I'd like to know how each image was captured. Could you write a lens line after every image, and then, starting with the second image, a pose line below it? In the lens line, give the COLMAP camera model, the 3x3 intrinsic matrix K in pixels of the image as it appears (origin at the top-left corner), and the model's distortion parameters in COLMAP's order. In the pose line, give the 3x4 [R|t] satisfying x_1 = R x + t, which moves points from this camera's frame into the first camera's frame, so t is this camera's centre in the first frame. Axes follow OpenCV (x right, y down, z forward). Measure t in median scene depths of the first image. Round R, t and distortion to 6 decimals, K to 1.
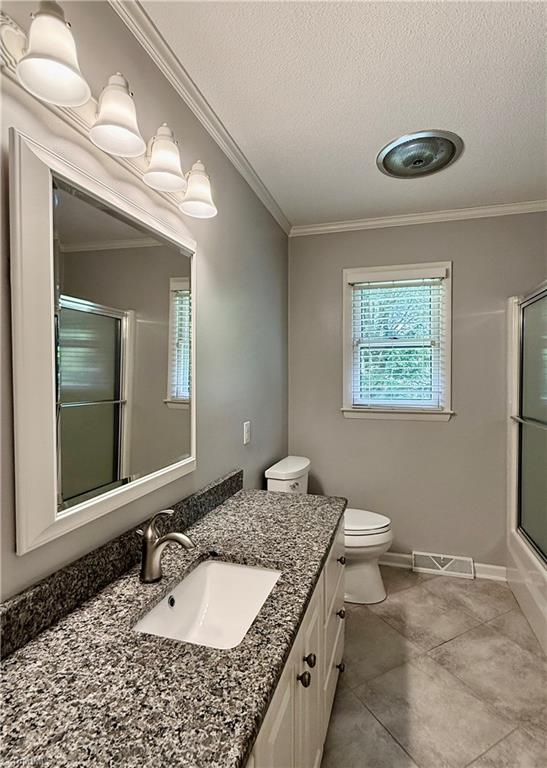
lens RADIAL K [[387.5, 0, 308.4], [0, 387.5, 383.6], [0, 0, 1]] dist [0.001751, -0.001977]
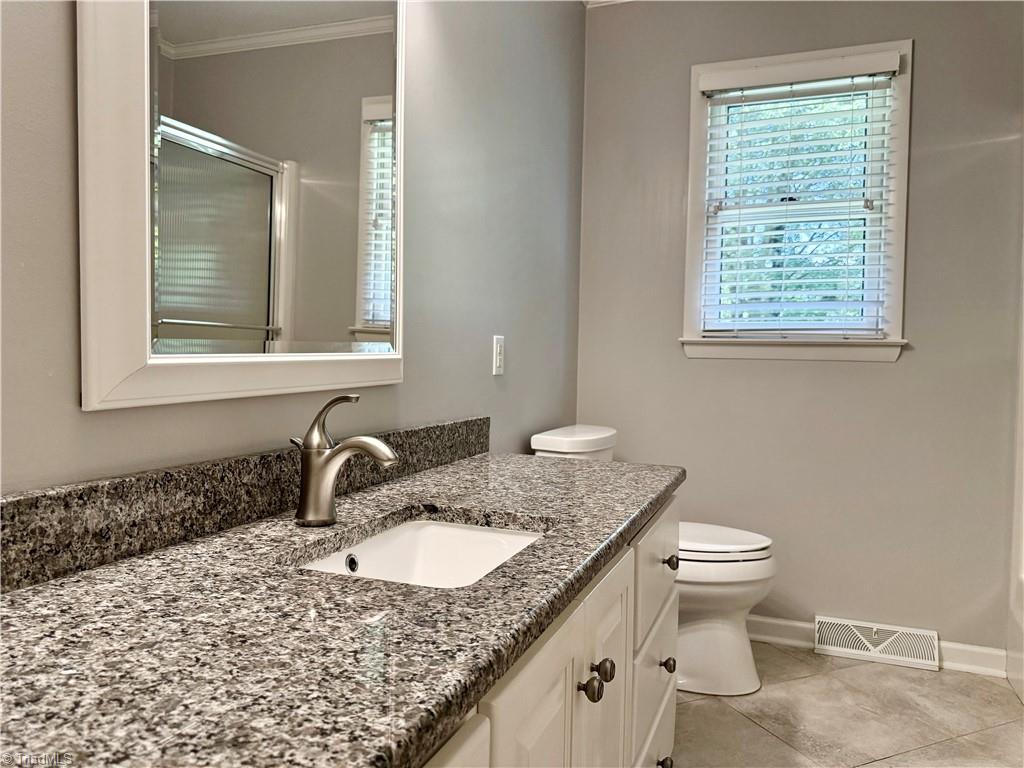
lens RADIAL K [[739.1, 0, 553.9], [0, 739.1, 384.3], [0, 0, 1]] dist [0.061157, -0.089497]
pose [[0.995651, 0.021767, -0.090586, 0.010433], [-0.019744, 0.999536, 0.023173, 0.151003], [0.091048, -0.021283, 0.995619, -0.005741]]
